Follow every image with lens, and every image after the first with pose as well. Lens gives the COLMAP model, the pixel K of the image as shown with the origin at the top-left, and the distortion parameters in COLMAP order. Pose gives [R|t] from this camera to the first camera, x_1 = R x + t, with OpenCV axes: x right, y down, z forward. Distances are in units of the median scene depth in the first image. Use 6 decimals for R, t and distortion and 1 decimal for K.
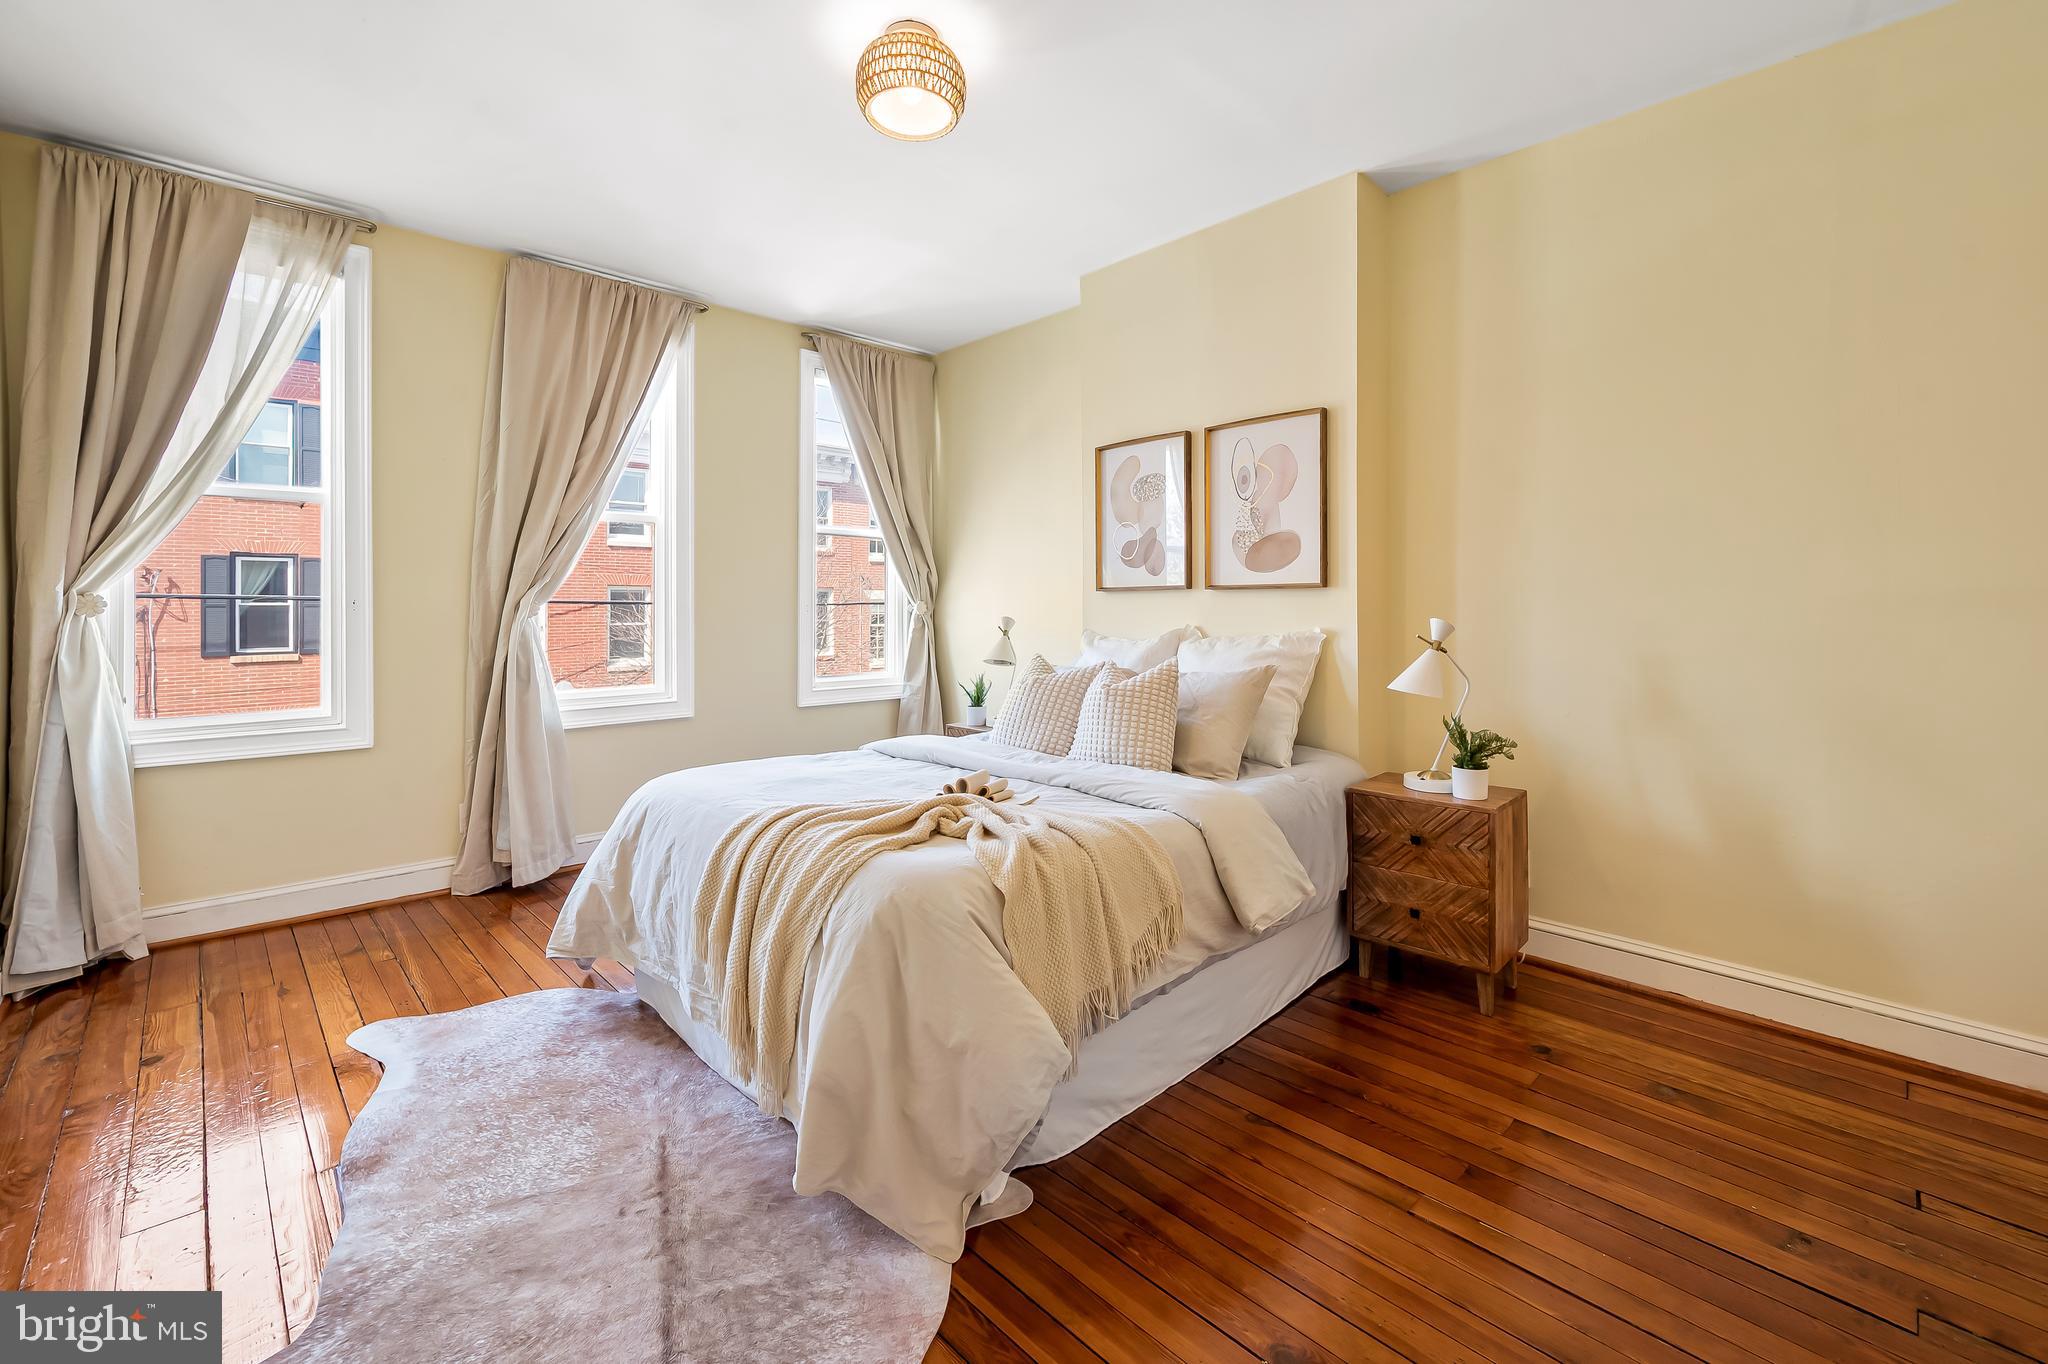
lens RADIAL K [[843.3, 0, 1040.6], [0, 843.3, 614.8], [0, 0, 1]] dist [0.000913, 0.000182]
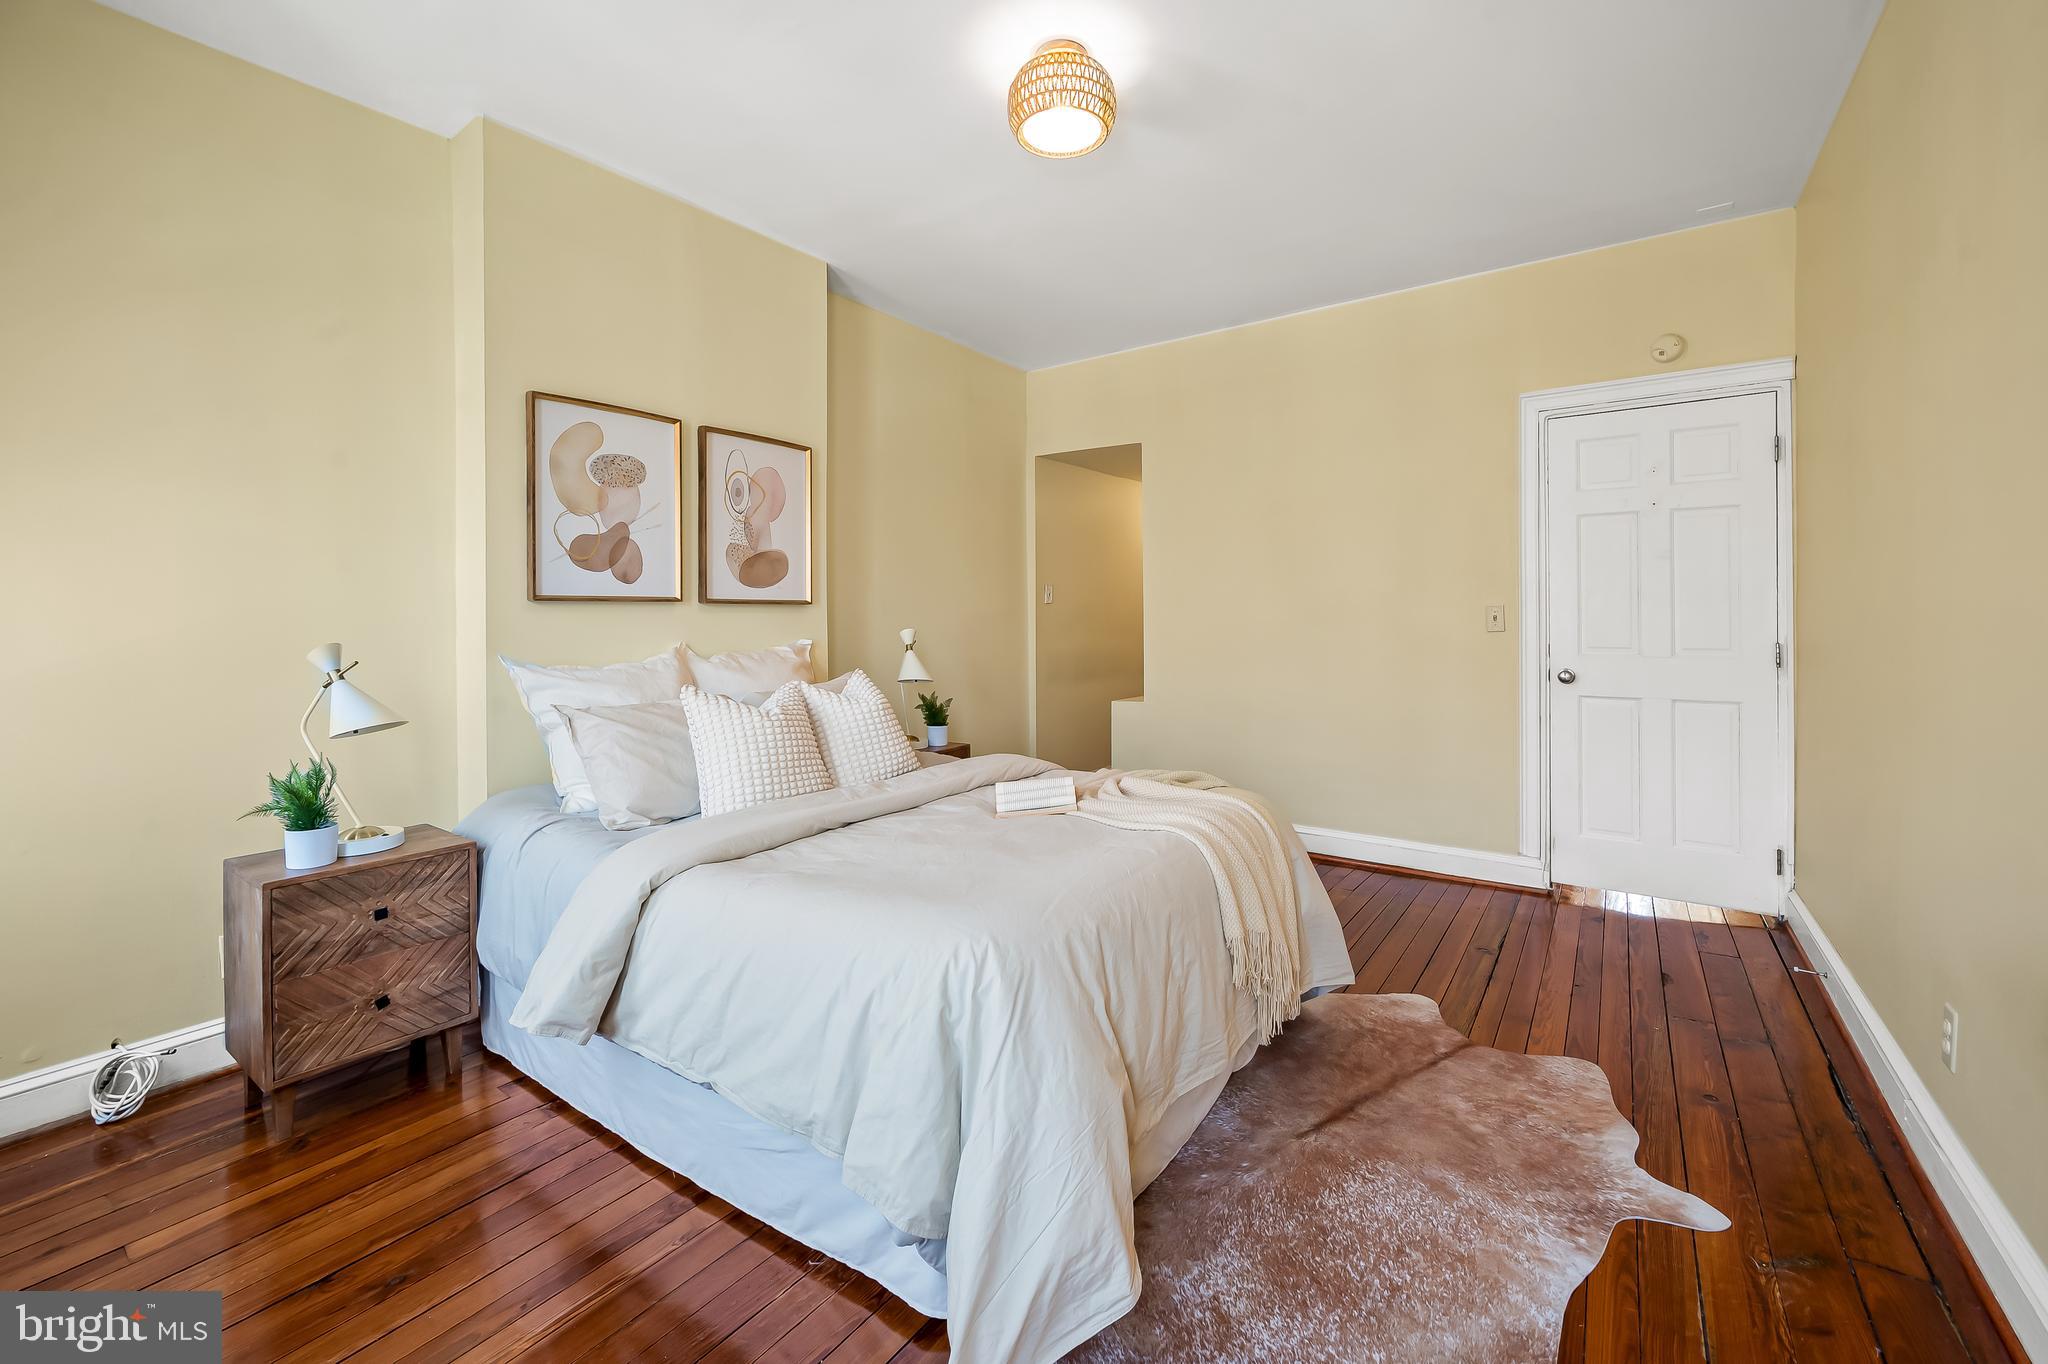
lens RADIAL K [[843.3, 0, 1040.6], [0, 843.3, 614.8], [0, 0, 1]] dist [0.000913, 0.000182]
pose [[-0.174107, 0.009748, 0.984678, -1.024513], [0.017850, 0.999818, -0.006742, -0.006221], [-0.984565, 0.016403, -0.174250, 1.076329]]
